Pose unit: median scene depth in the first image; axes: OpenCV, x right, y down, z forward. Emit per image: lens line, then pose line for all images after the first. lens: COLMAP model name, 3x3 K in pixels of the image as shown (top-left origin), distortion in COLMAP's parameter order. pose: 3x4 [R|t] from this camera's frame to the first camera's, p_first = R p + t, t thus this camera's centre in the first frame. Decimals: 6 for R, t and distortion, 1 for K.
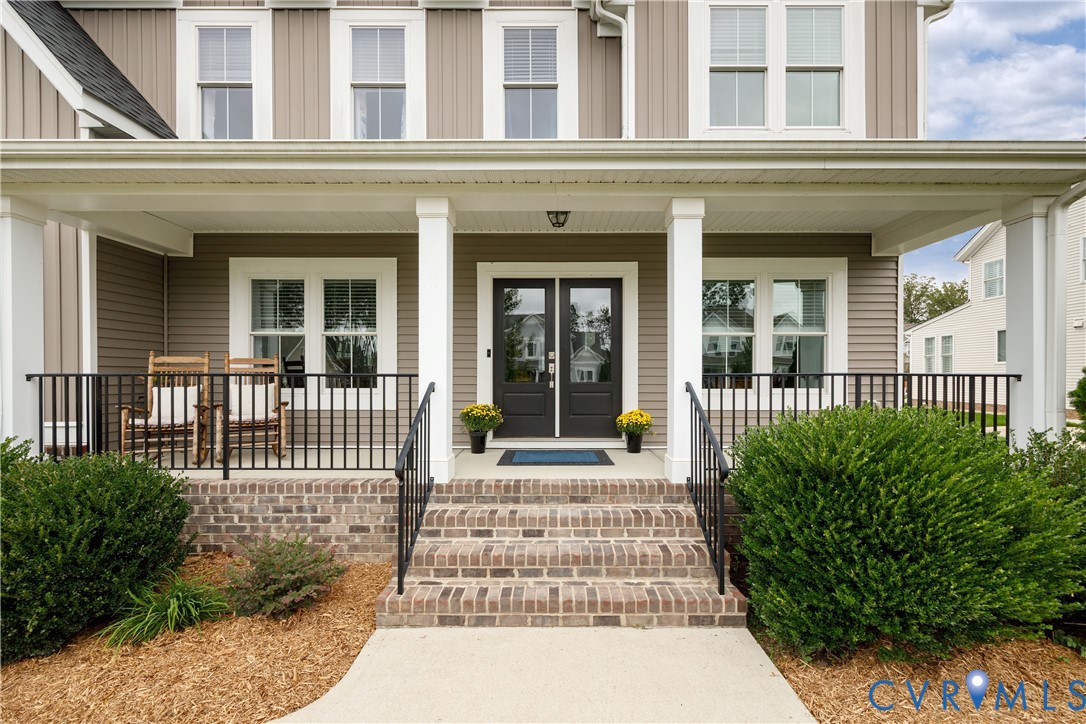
lens RADIAL K [[430.9, 0, 534.1], [0, 430.9, 365.6], [0, 0, 1]] dist [0.001663, -0.000117]
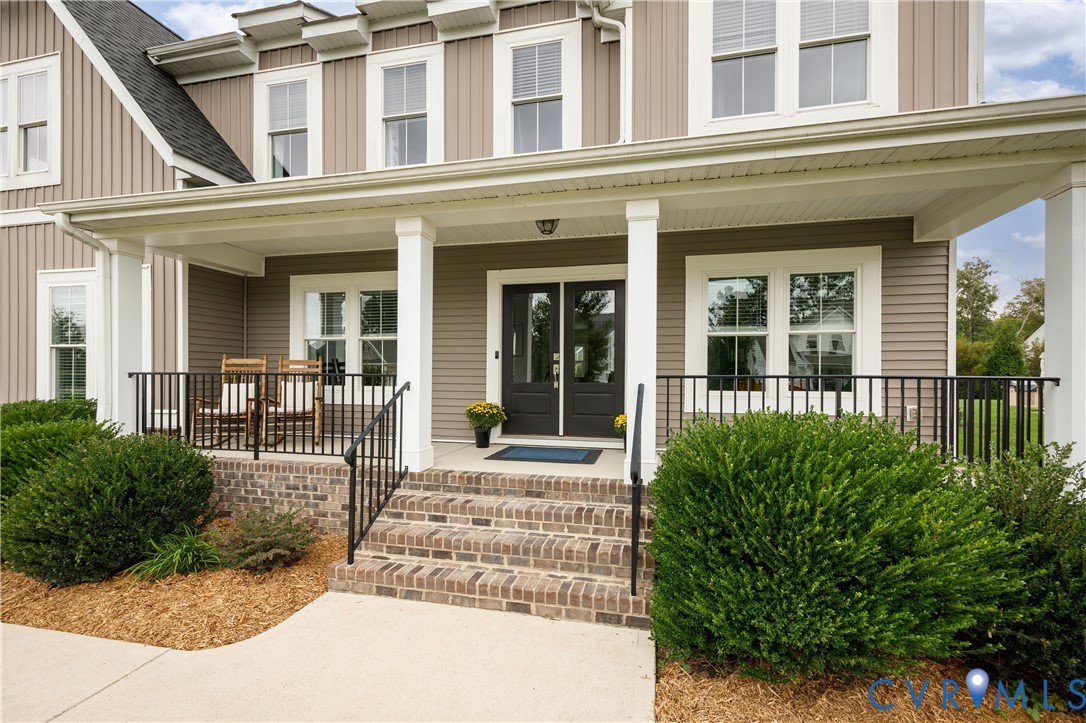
lens RADIAL K [[425.3, 0, 550.3], [0, 425.3, 364.7], [0, 0, 1]] dist [0.006850, -0.000112]
pose [[0.978316, 0.000783, -0.207116, 0.308751], [-0.001378, 0.999995, -0.002732, -0.002443], [0.207112, 0.002958, 0.978313, -0.008548]]
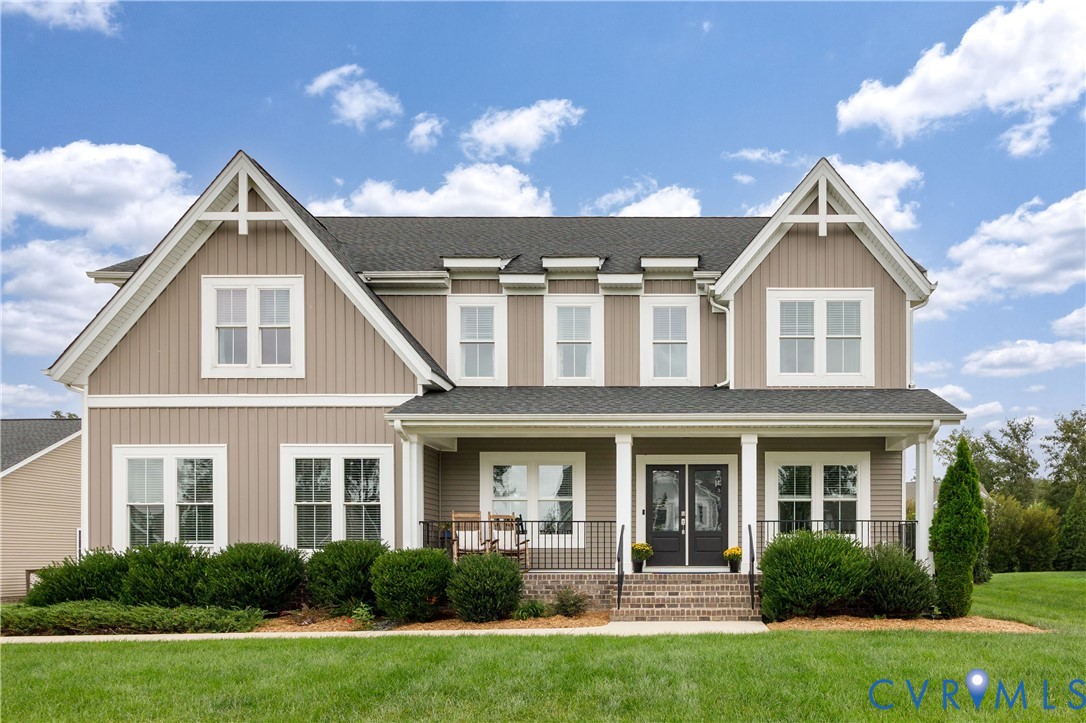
lens RADIAL K [[713.1, 0, 671.3], [0, 713.1, 510.2], [0, 0, 1]] dist [0.000310, -0.001939]
pose [[0.999919, -0.001152, 0.012649, -0.046026], [0.001789, 0.998725, -0.050454, 0.121400], [-0.012574, 0.050472, 0.998646, -2.037276]]
